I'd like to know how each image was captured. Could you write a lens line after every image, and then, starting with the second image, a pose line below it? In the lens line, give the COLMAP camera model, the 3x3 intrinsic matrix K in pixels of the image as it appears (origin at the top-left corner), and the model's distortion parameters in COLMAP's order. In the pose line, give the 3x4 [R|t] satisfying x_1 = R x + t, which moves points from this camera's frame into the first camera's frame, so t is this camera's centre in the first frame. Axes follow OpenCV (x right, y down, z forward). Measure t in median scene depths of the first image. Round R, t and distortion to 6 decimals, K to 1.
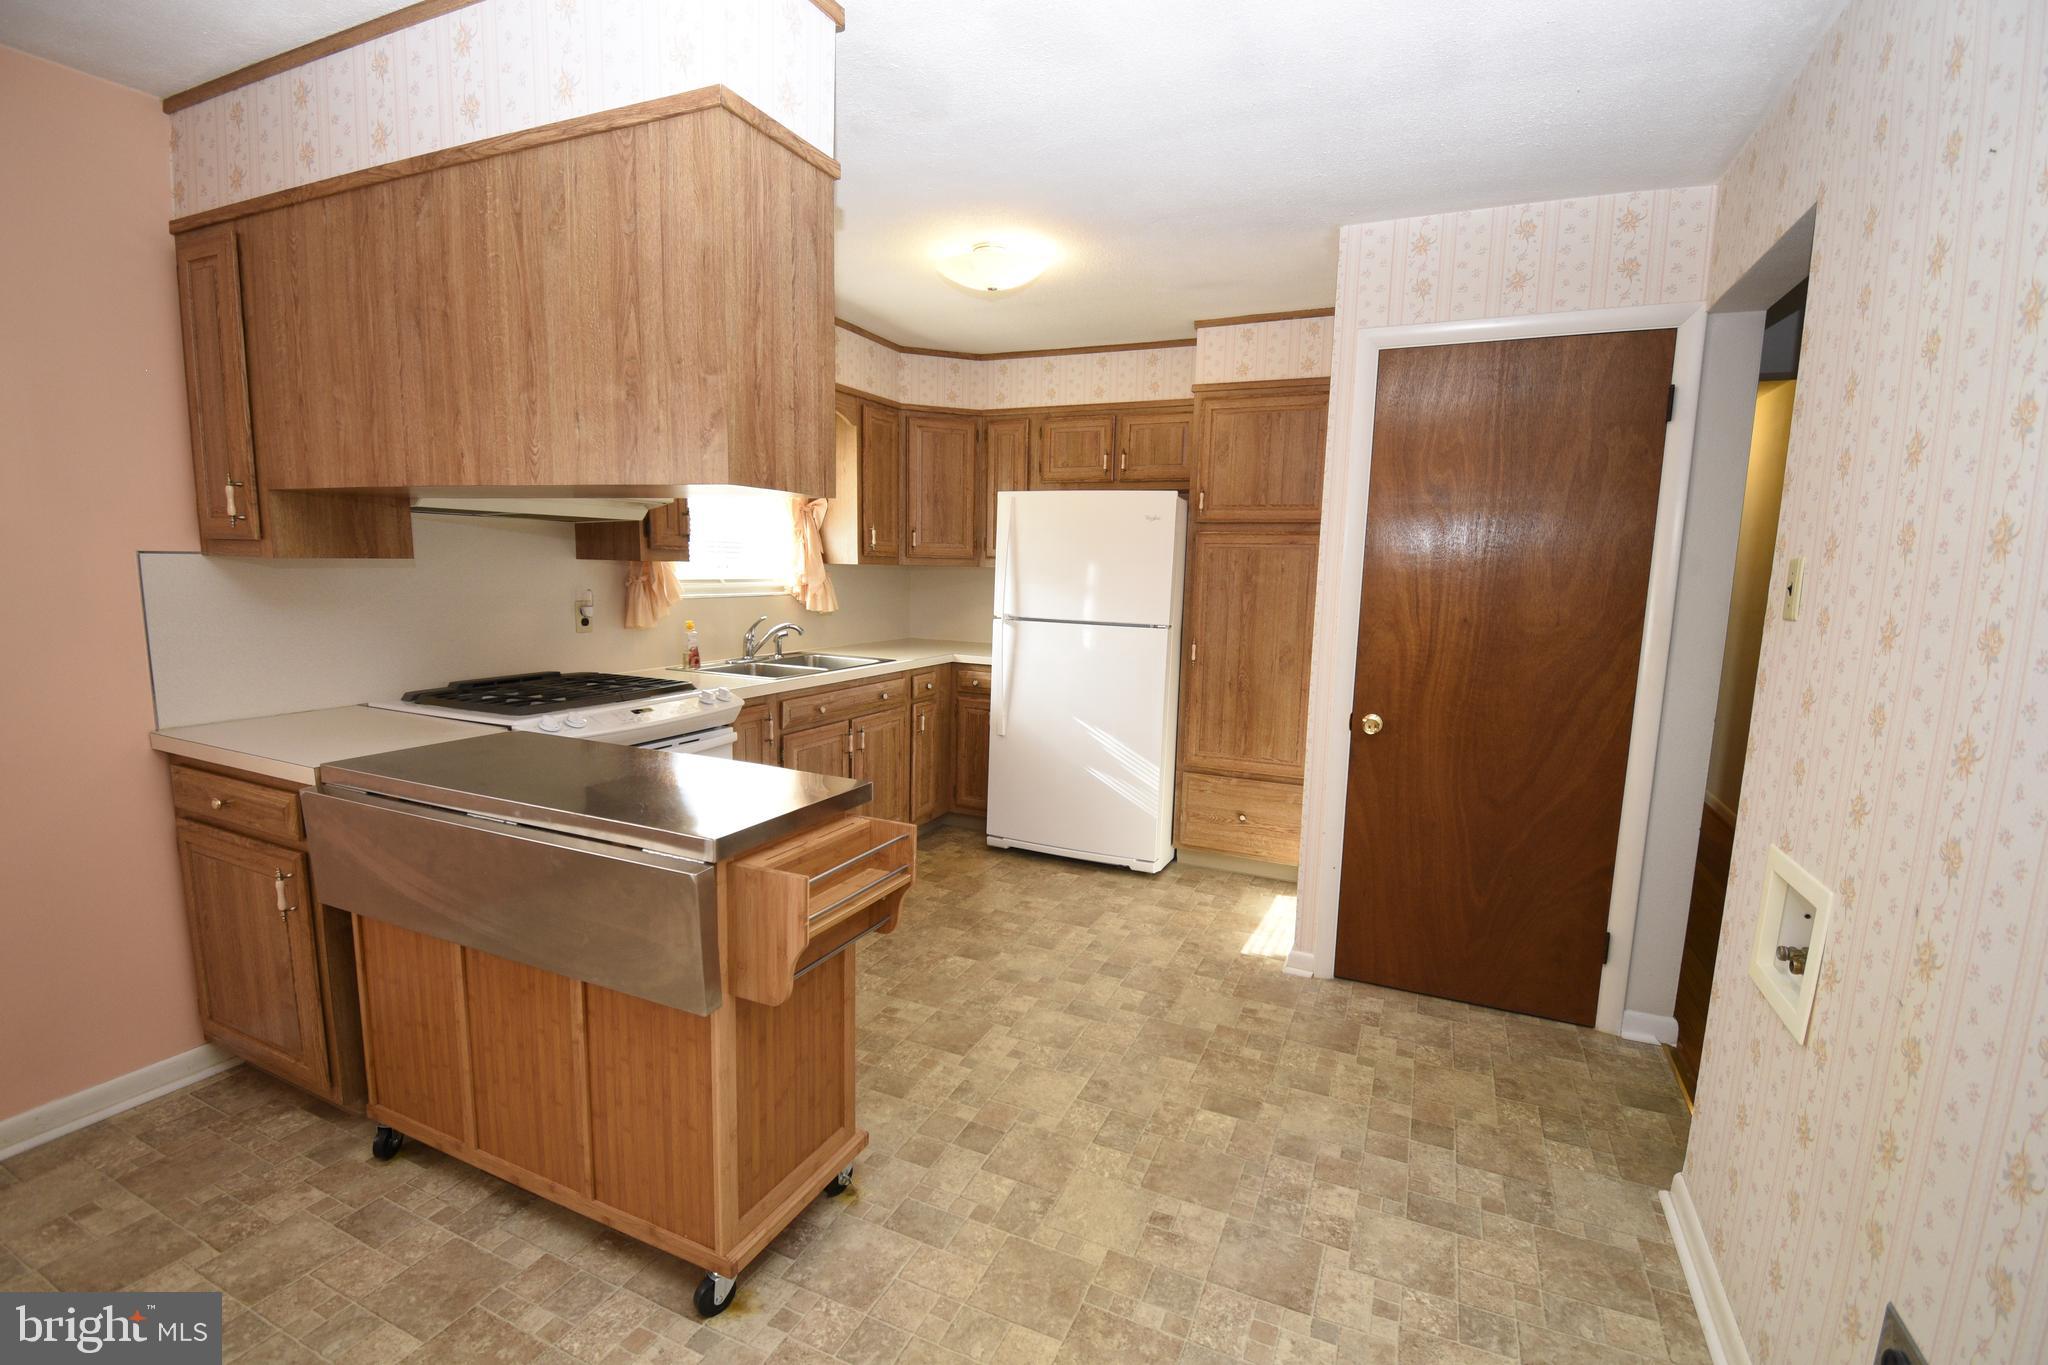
lens RADIAL K [[908.7, 0, 1030.1], [0, 908.7, 691.3], [0, 0, 1]] dist [0.024659, -0.028161]
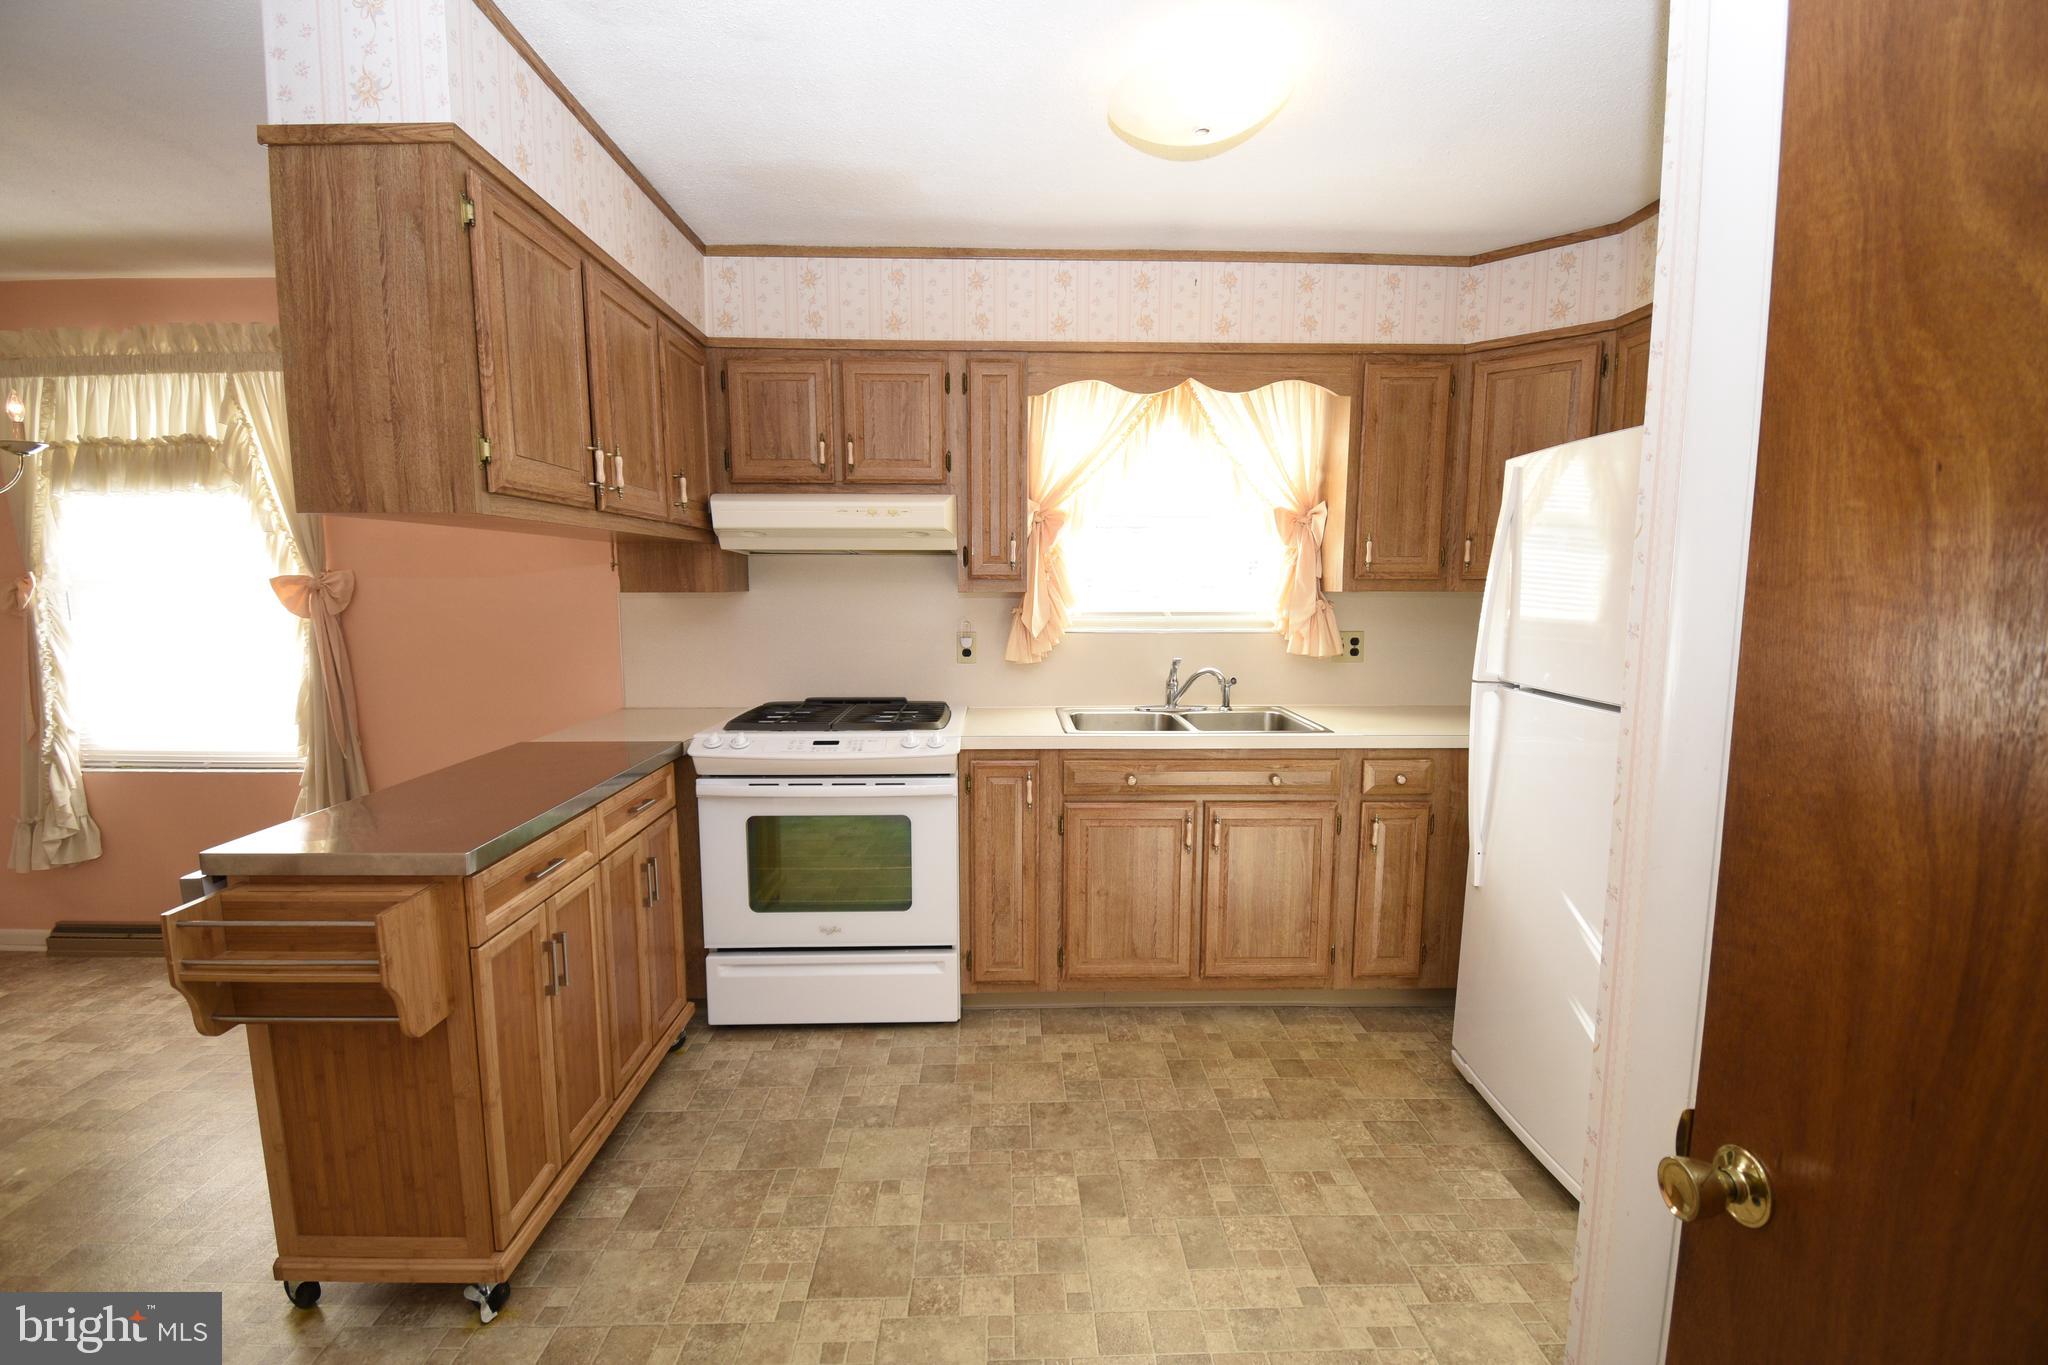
lens RADIAL K [[908.7, 0, 1030.1], [0, 908.7, 691.3], [0, 0, 1]] dist [0.024659, -0.028161]
pose [[0.437333, 0.084899, -0.895283, 0.725638], [-0.117058, 0.992438, 0.036931, -0.126882], [0.891649, 0.088649, 0.443964, 1.002653]]
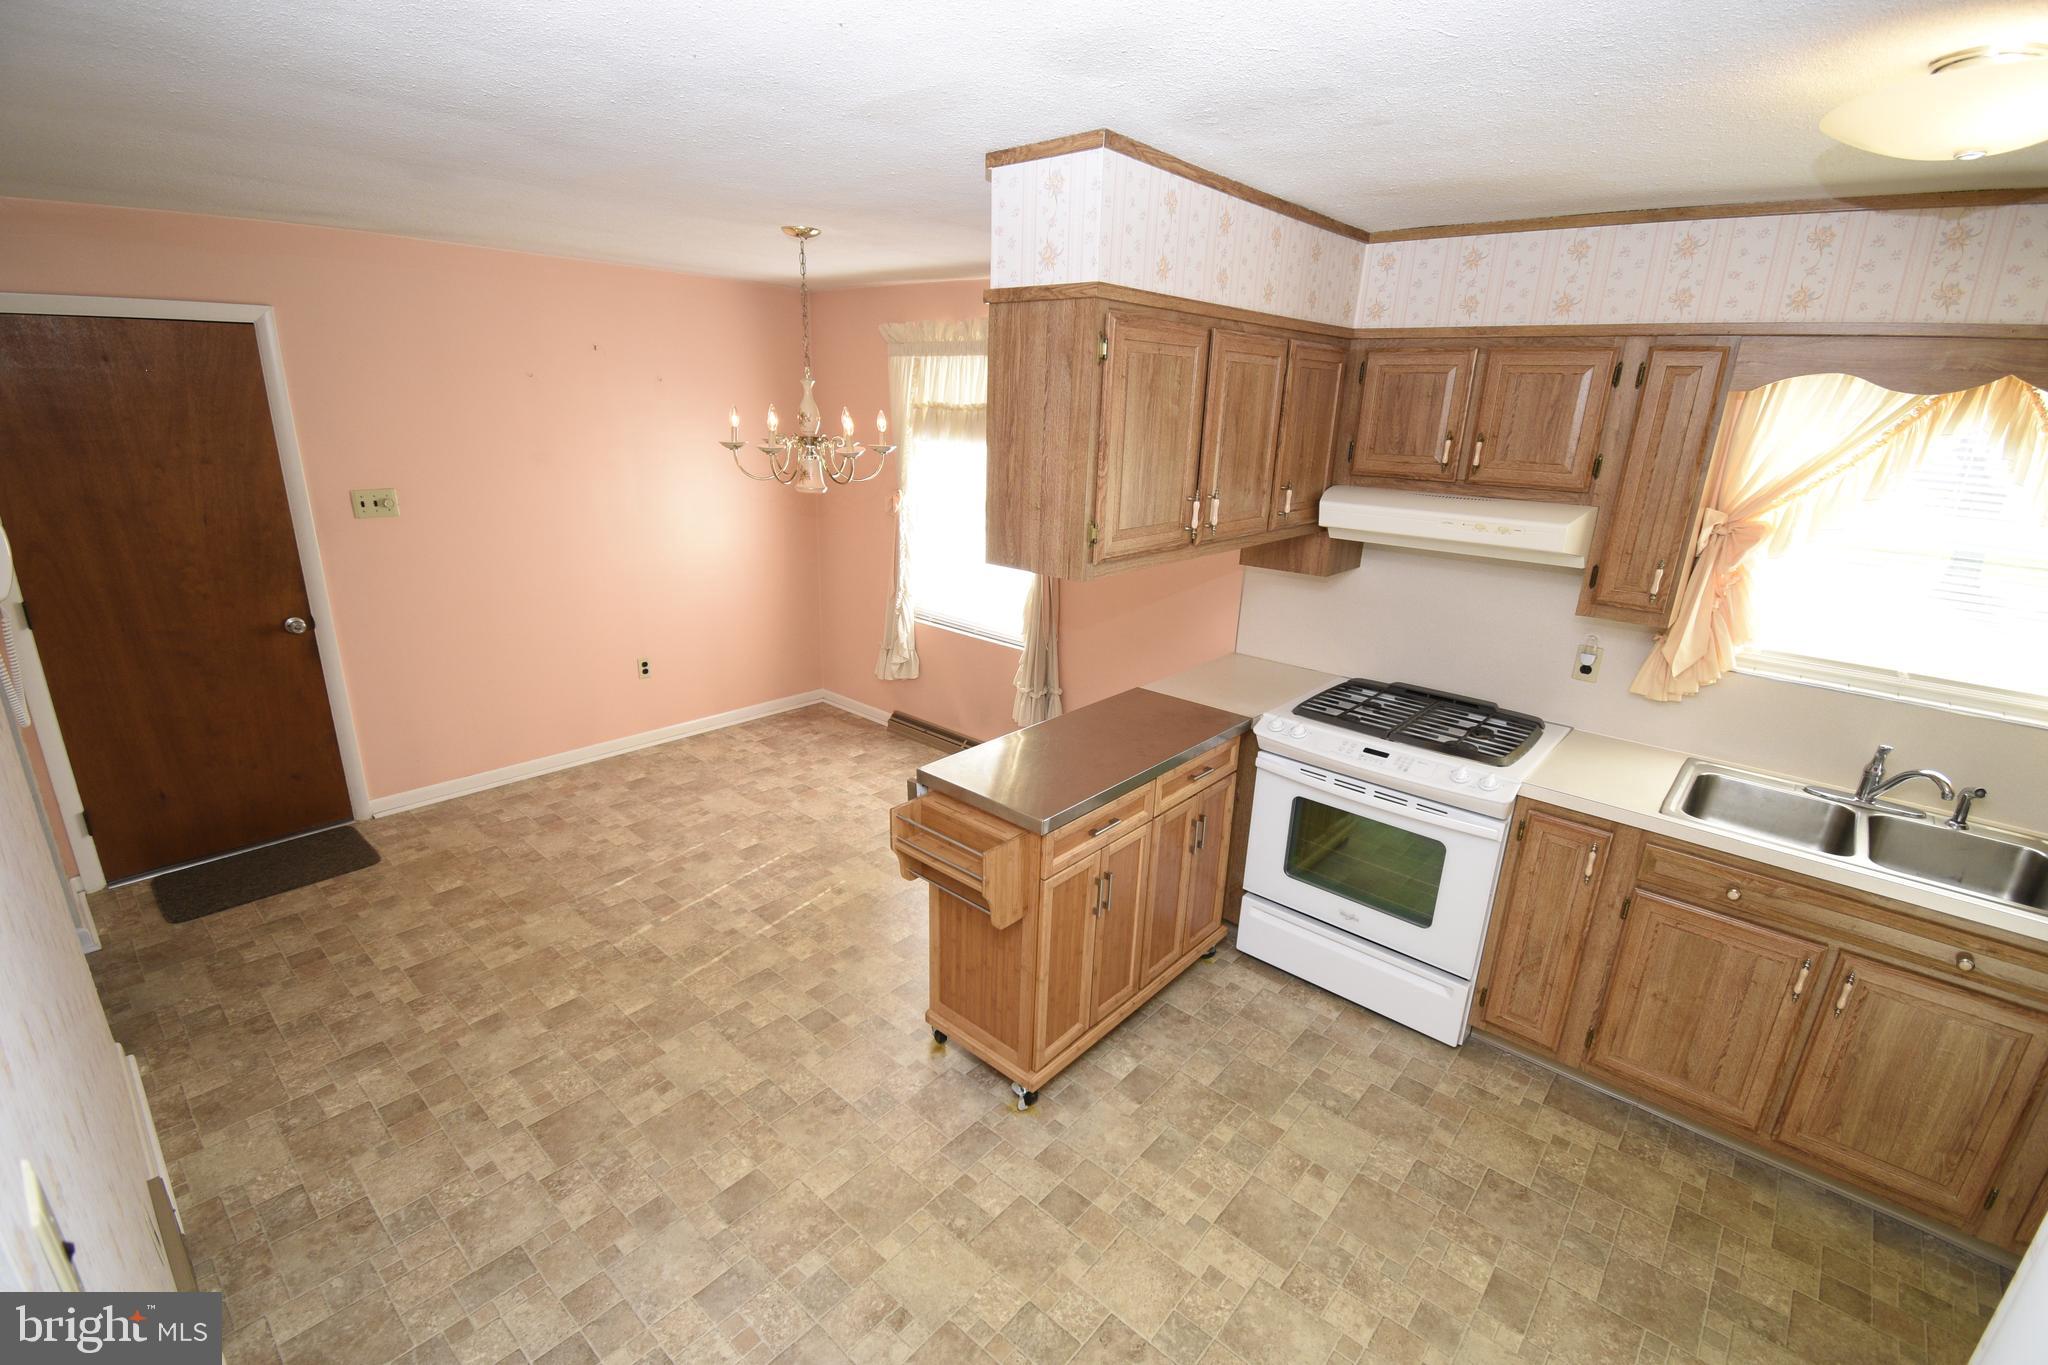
lens RADIAL K [[908.7, 0, 1030.1], [0, 908.7, 691.3], [0, 0, 1]] dist [0.024659, -0.028161]
pose [[-0.289143, 0.261069, -0.920999, 0.810192], [-0.177916, 0.930676, 0.319668, -0.399135], [0.940607, 0.256290, -0.222650, 1.122308]]
